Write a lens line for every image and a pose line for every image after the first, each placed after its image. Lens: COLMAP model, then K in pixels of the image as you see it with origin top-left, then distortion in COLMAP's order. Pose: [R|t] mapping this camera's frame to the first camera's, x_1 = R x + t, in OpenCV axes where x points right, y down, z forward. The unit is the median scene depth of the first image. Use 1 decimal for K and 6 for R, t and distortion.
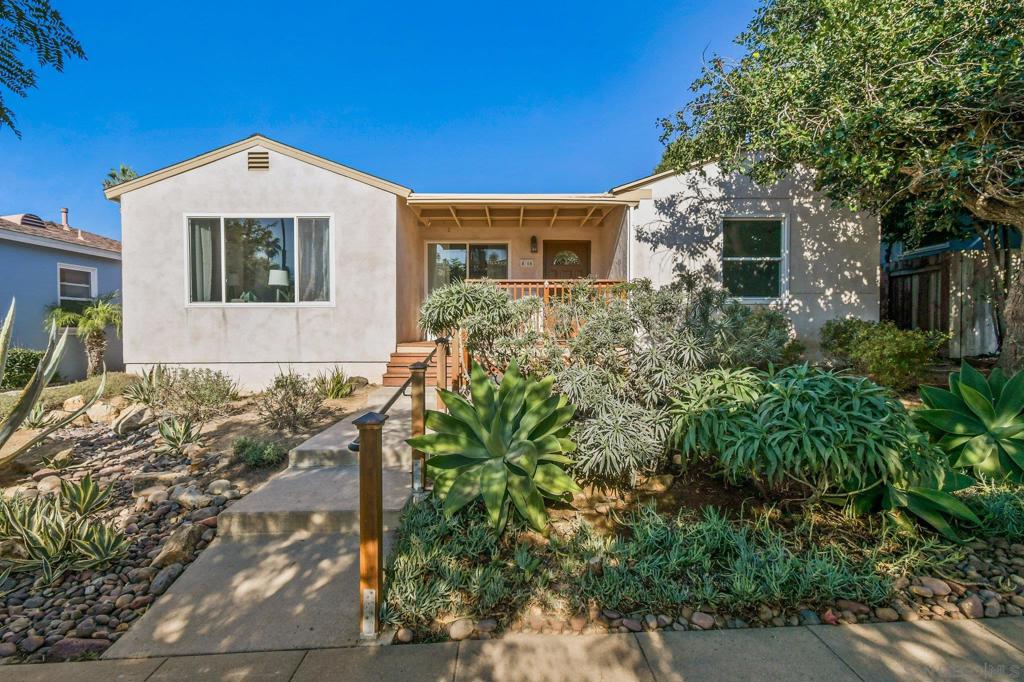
lens RADIAL K [[485.6, 0, 513.2], [0, 485.6, 334.8], [0, 0, 1]] dist [-0.006233, -0.000314]
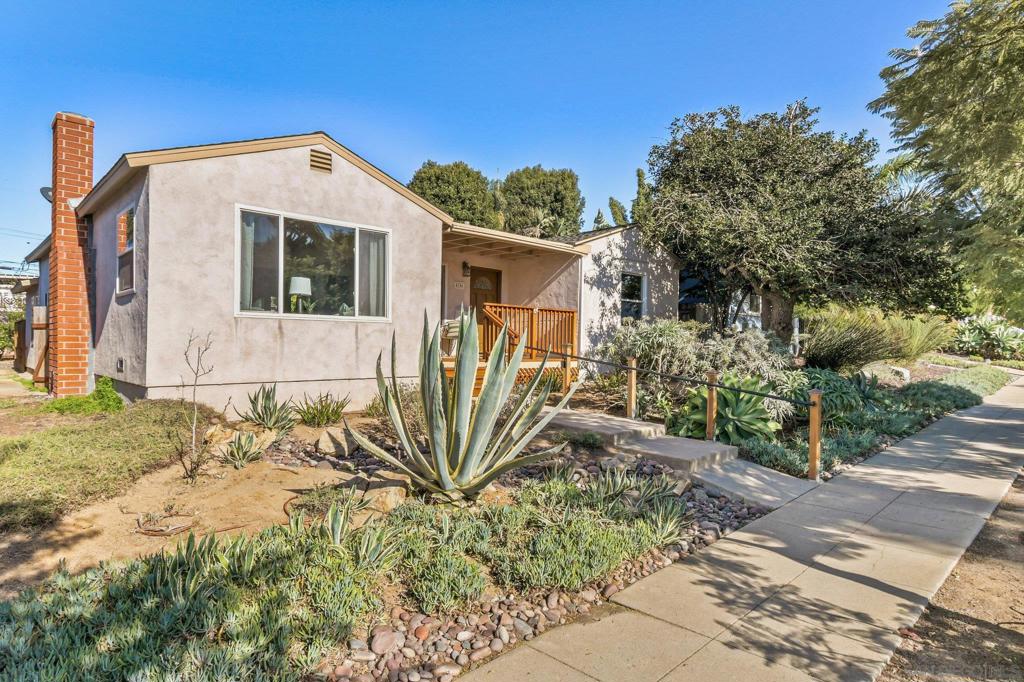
lens RADIAL K [[574.4, 0, 511.6], [0, 574.4, 347.2], [0, 0, 1]] dist [-0.028615, -0.000386]
pose [[0.736057, 0.009917, 0.676847, -0.986516], [-0.006887, 0.999951, -0.007162, 0.000114], [-0.676884, 0.000610, 0.736089, -0.042476]]
